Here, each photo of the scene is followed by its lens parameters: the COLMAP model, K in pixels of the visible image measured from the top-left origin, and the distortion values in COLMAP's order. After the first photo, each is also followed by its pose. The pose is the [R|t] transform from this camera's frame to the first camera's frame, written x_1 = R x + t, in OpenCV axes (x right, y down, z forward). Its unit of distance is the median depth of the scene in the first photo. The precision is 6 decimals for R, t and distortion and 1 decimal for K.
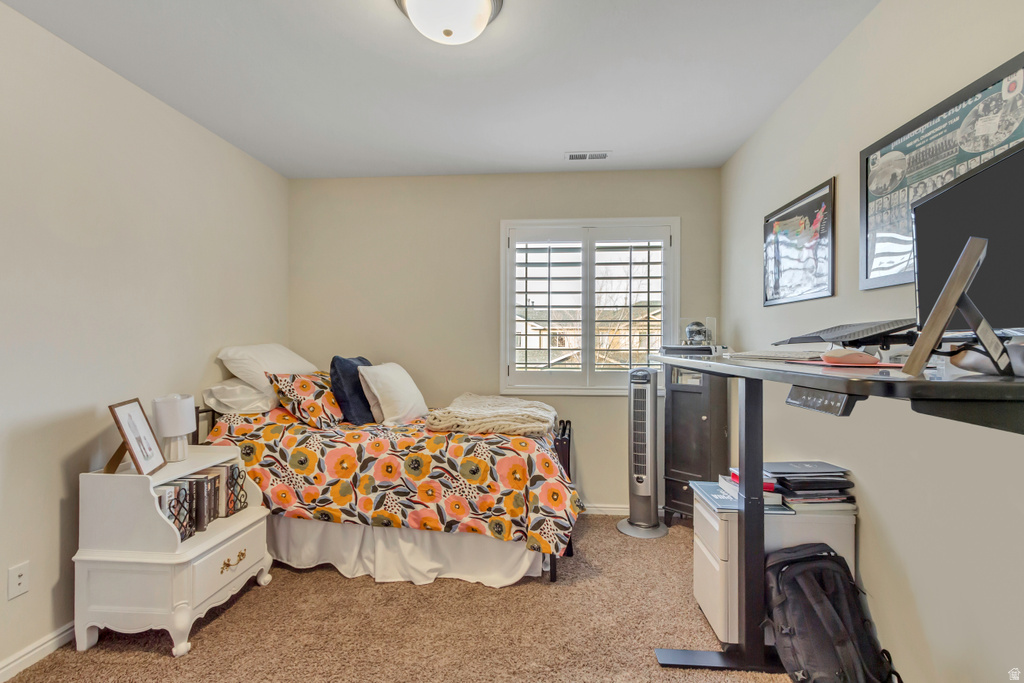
lens RADIAL K [[474.9, 0, 510.0], [0, 474.9, 342.6], [0, 0, 1]] dist [0.006374, -0.001259]
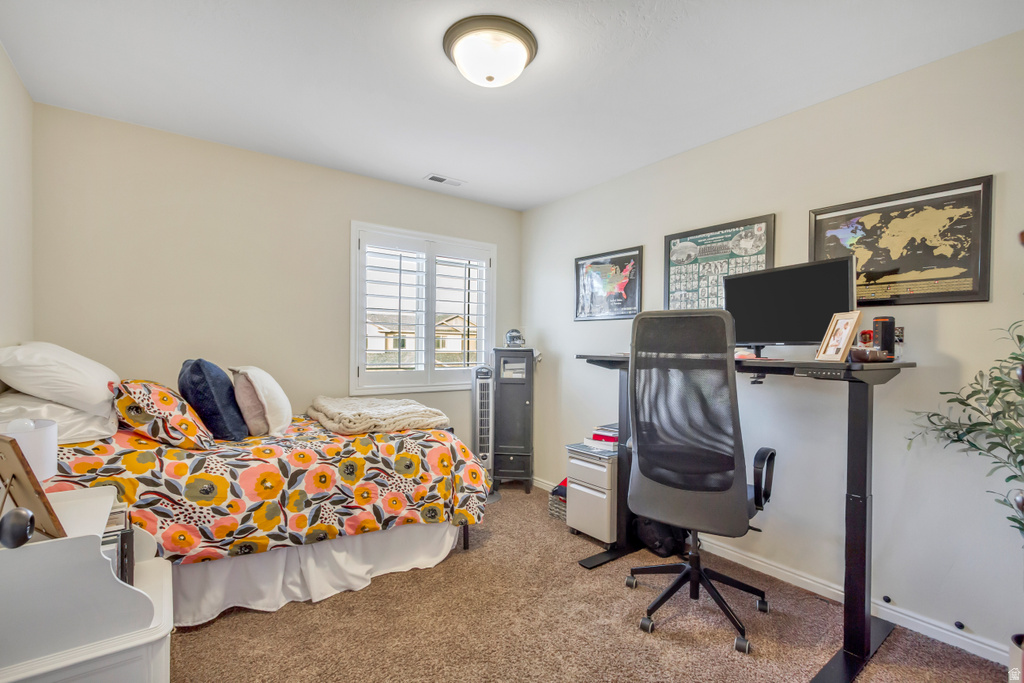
lens RADIAL K [[474.9, 0, 488.0], [0, 474.9, 349.1], [0, 0, 1]] dist [0.006374, -0.001259]
pose [[0.754947, 0.002508, 0.655781, -0.616392], [-0.010626, 0.999908, 0.008409, -0.000404], [-0.655699, -0.013316, 0.754905, 0.085234]]
